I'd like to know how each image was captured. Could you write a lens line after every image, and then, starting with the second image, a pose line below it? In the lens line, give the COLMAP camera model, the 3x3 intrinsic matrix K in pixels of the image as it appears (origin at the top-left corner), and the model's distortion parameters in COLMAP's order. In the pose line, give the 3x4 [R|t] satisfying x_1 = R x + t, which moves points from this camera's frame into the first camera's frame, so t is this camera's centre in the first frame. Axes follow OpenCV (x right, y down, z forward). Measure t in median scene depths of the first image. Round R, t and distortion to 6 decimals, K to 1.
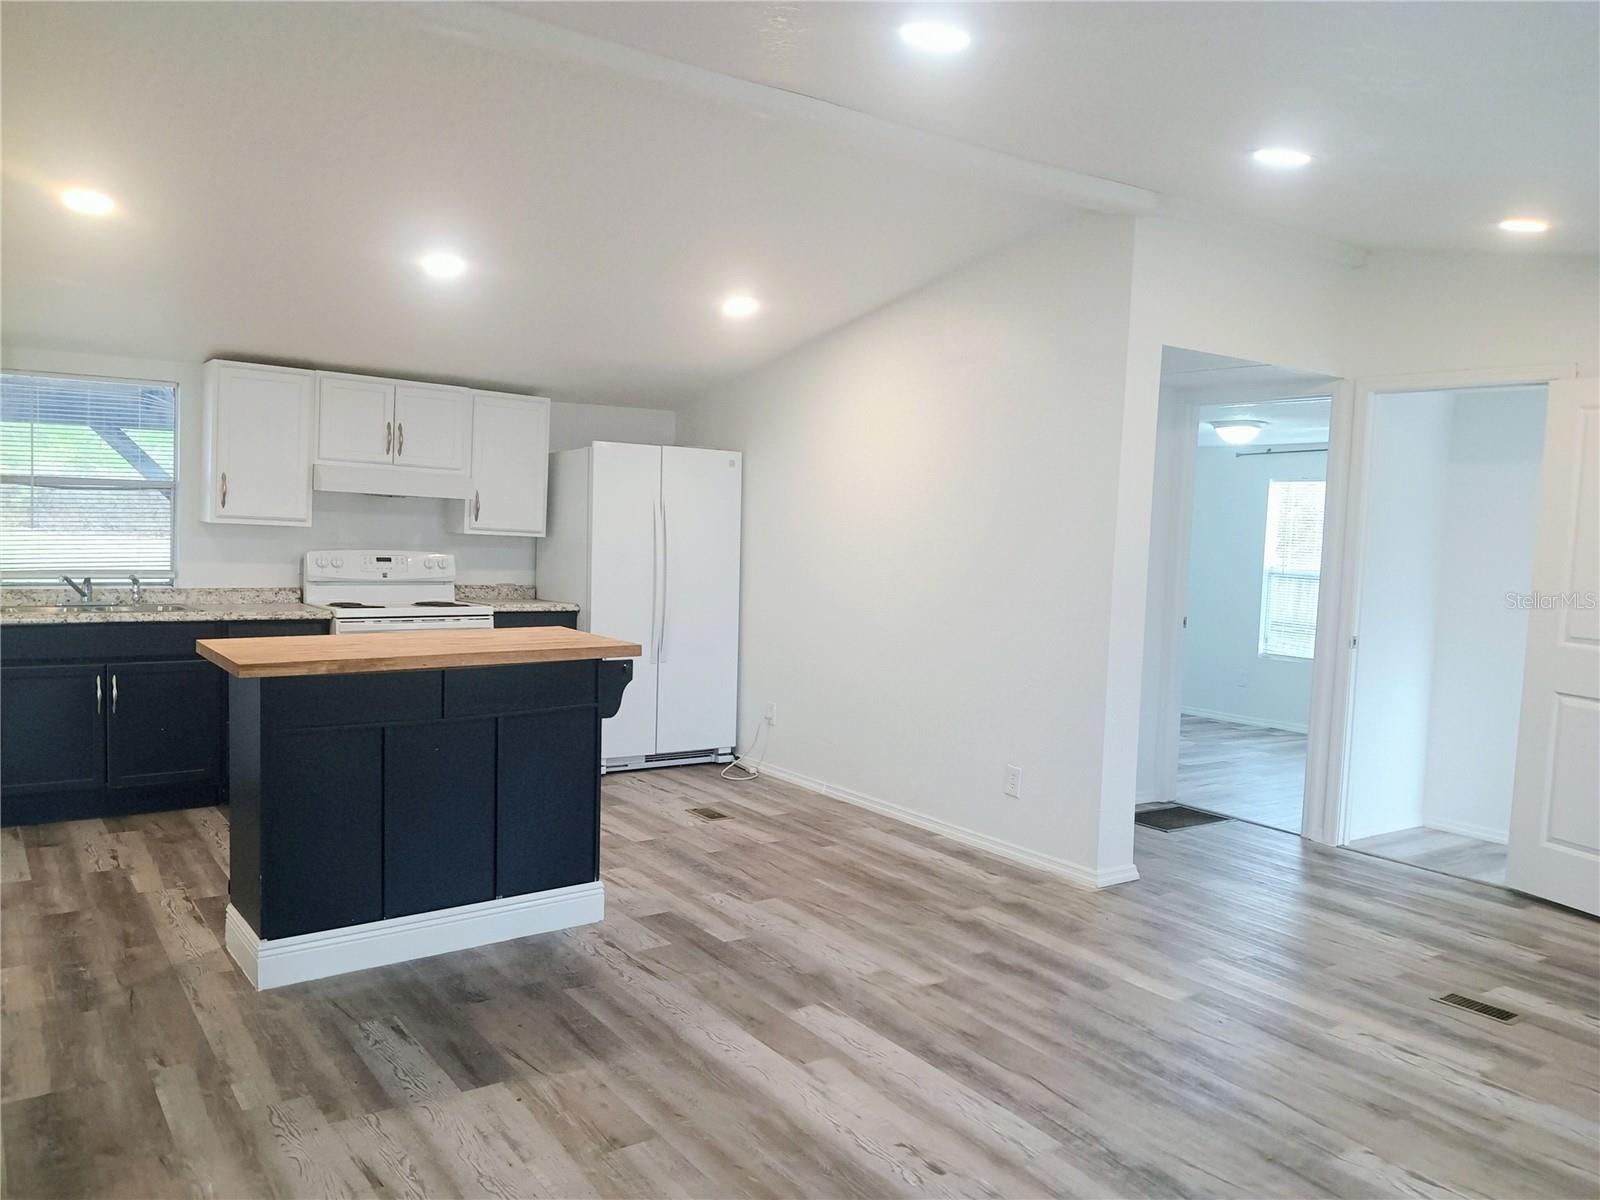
lens RADIAL K [[1194.8, 0, 796.0], [0, 1194.8, 607.3], [0, 0, 1]] dist [0.034600, -0.058156]
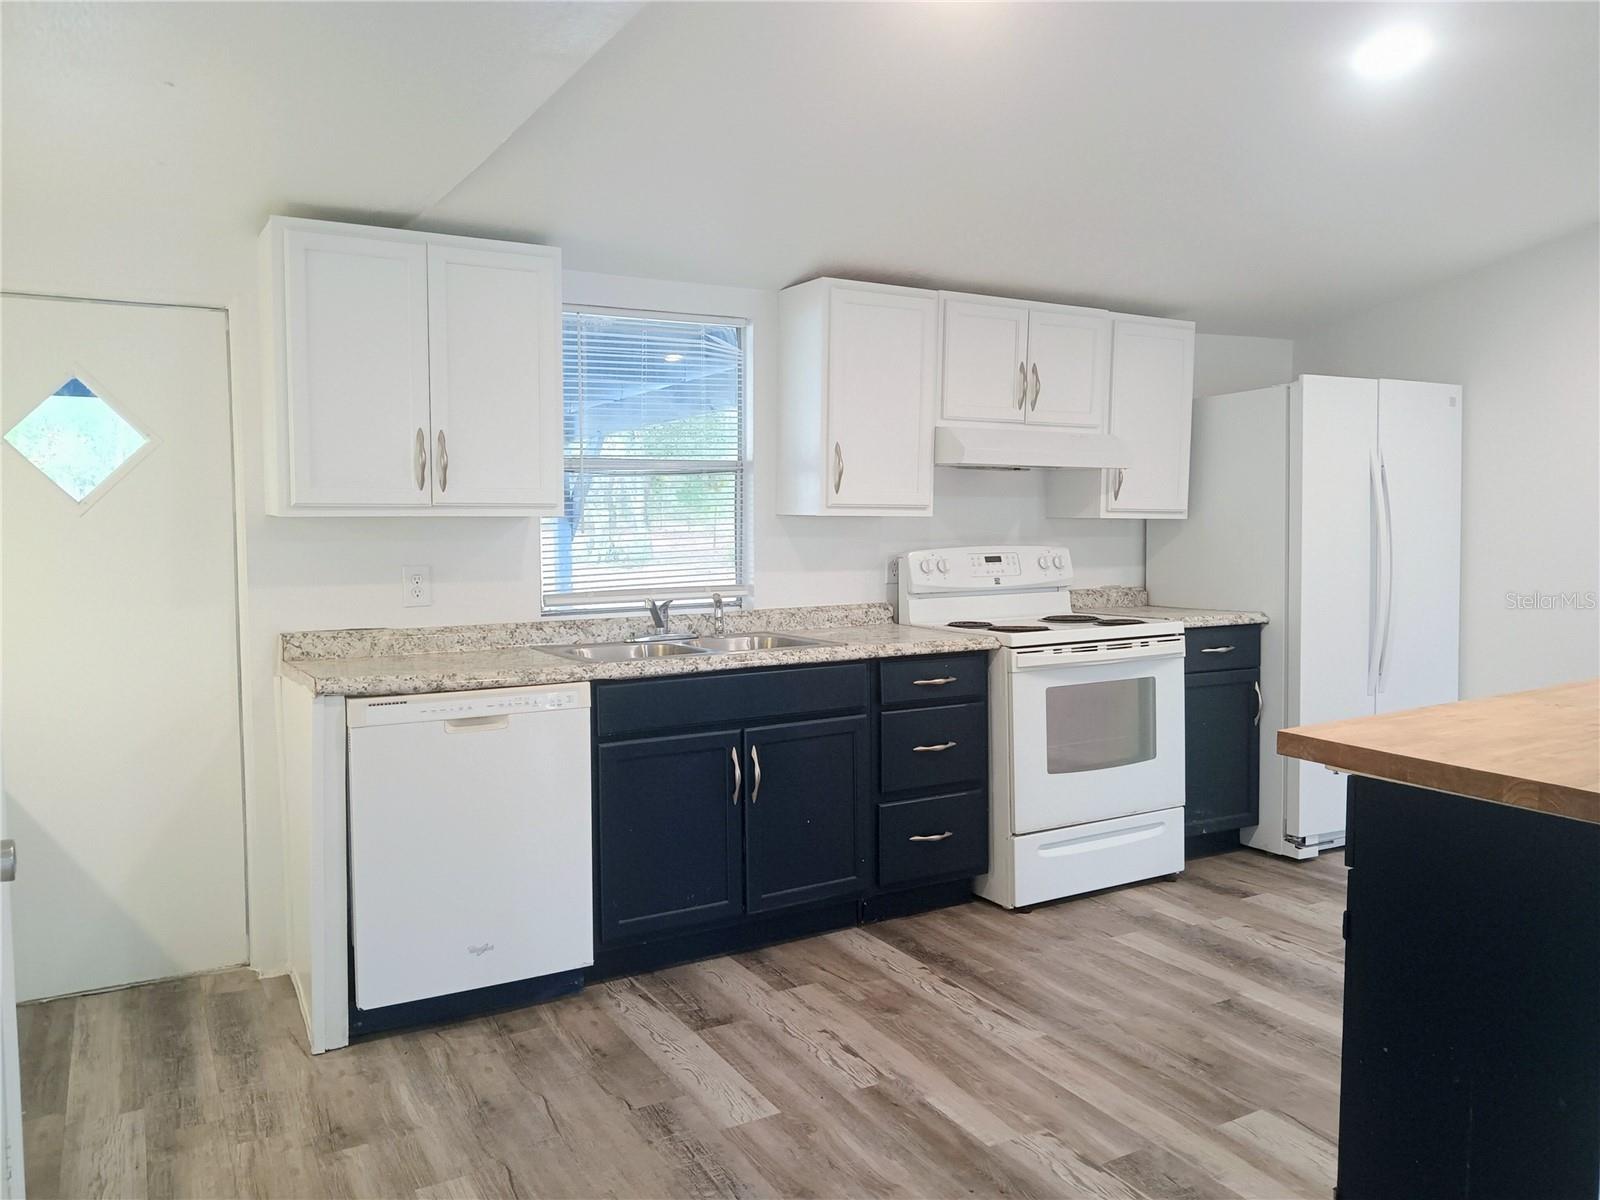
lens RADIAL K [[1214.1, 0, 803.4], [0, 1214.1, 595.5], [0, 0, 1]] dist [0.077350, -0.123930]
pose [[0.993676, -0.032370, -0.107522, -0.501290], [0.032549, 0.999470, -0.000093, -0.028683], [0.107468, -0.003407, 0.994203, 0.353275]]
